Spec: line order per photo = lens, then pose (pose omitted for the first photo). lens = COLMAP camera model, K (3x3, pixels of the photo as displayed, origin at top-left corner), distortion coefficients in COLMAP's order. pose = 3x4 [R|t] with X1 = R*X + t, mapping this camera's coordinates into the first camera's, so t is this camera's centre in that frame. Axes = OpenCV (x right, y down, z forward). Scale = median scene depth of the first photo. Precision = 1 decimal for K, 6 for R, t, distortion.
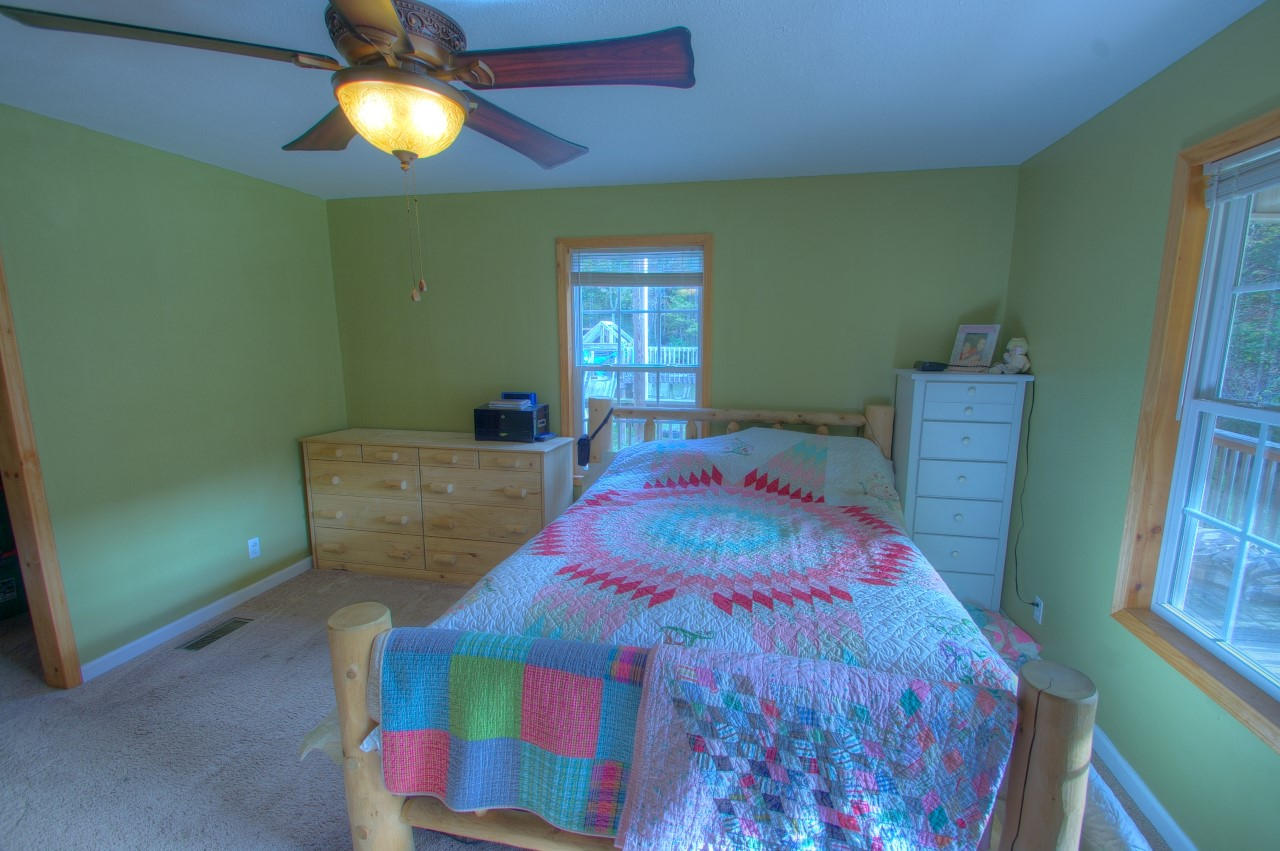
lens RADIAL K [[565.7, 0, 645.0], [0, 565.7, 428.9], [0, 0, 1]] dist [0.005926, -0.008882]
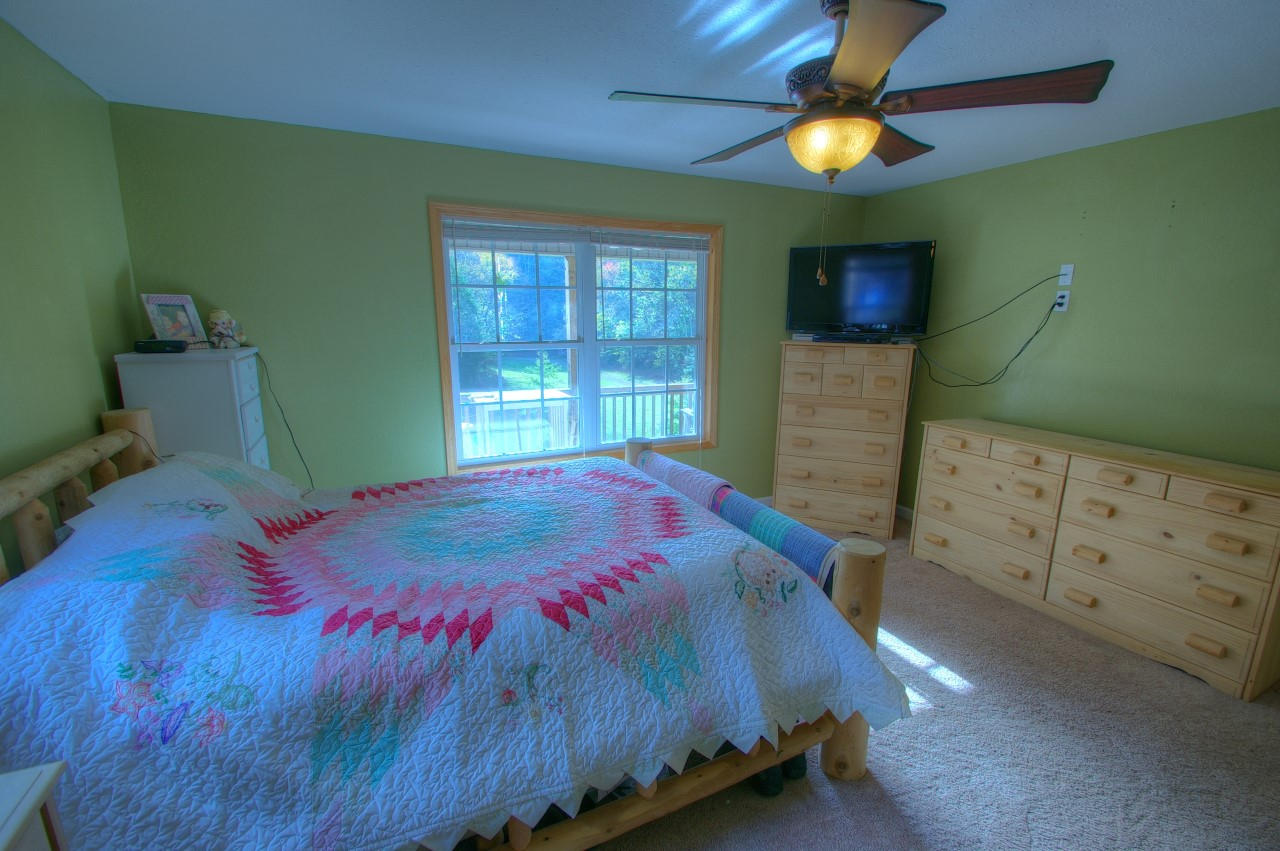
lens RADIAL K [[565.7, 0, 648.2], [0, 565.7, 437.6], [0, 0, 1]] dist [0.005926, -0.008882]
pose [[-0.608869, -0.170641, 0.774700, -0.537382], [0.122485, 0.944655, 0.304342, -0.149409], [-0.783758, 0.280193, -0.554270, 0.950645]]
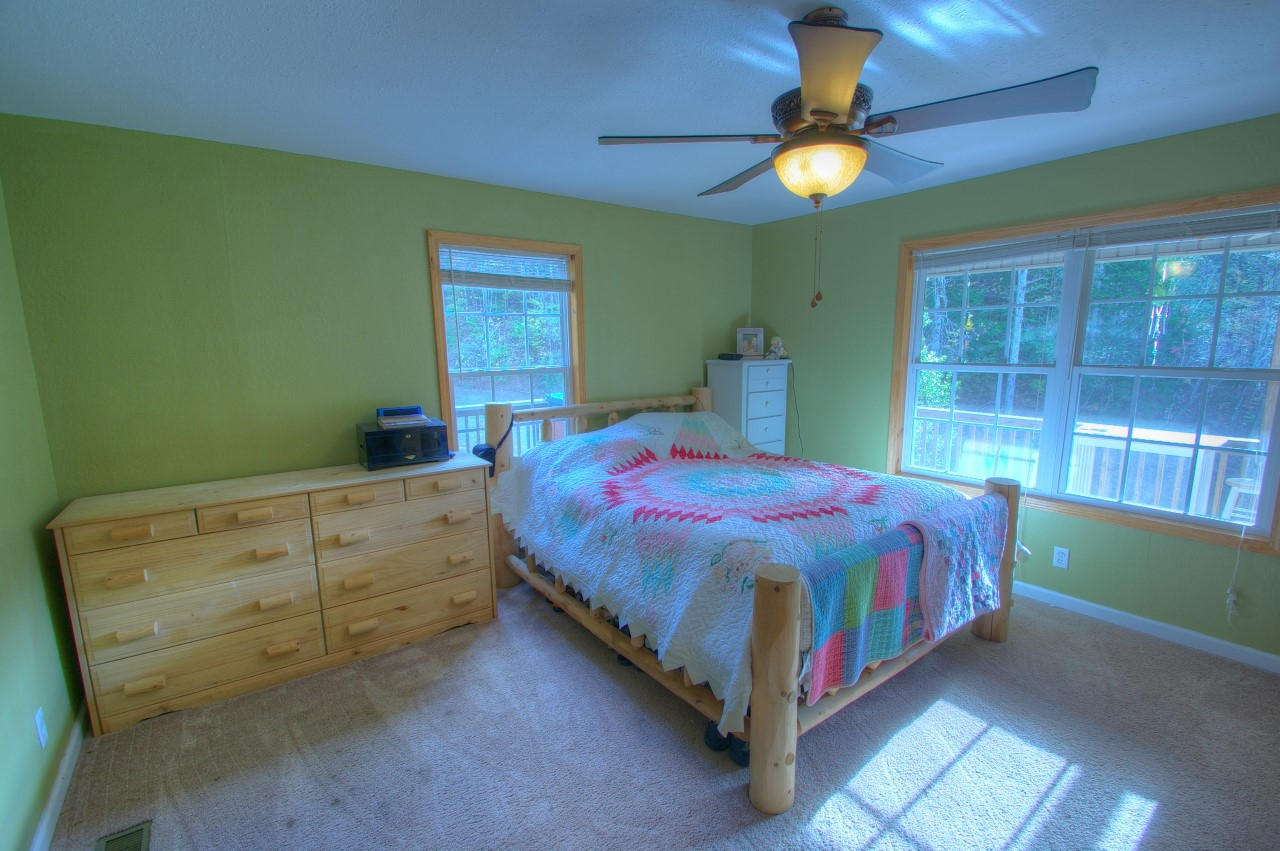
lens RADIAL K [[565.7, 0, 660.7], [0, 565.7, 432.5], [0, 0, 1]] dist [0.005926, -0.008882]
pose [[0.657649, -0.132520, 0.741577, -0.720207], [0.135509, 0.989159, 0.056590, -0.026988], [-0.741037, 0.063274, 0.668477, 0.186314]]
